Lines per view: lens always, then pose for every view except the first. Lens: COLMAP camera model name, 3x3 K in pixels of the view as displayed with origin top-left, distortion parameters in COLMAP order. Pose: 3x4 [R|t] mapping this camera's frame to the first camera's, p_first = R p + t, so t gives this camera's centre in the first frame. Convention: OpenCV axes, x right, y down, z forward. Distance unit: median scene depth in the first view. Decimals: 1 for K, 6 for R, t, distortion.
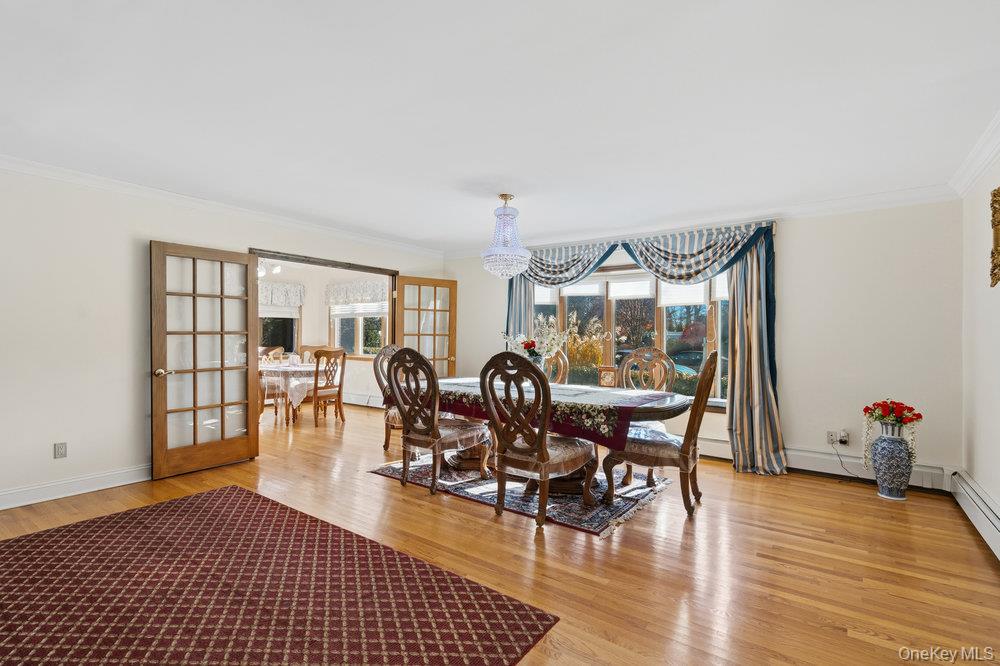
lens RADIAL K [[464.1, 0, 498.7], [0, 464.1, 336.3], [0, 0, 1]] dist [-0.003300, 0.000131]
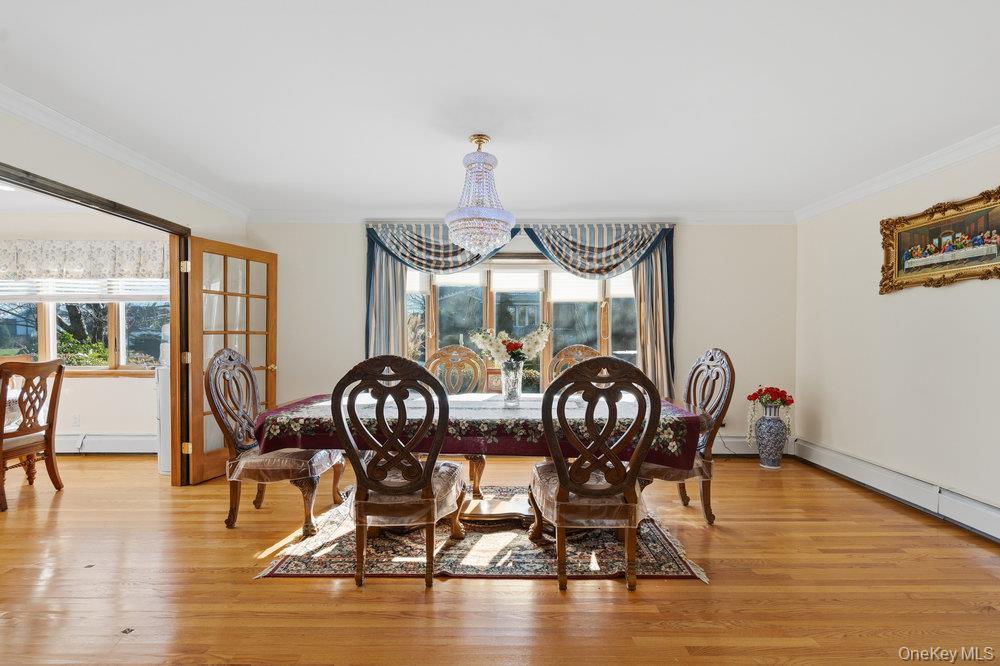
lens RADIAL K [[473.6, 0, 501.7], [0, 473.6, 345.1], [0, 0, 1]] dist [-0.004708, 0.000225]
pose [[0.806501, -0.018222, 0.590951, -0.319848], [0.003591, 0.999657, 0.025924, -0.002223], [-0.591221, -0.018785, 0.806291, 0.315484]]
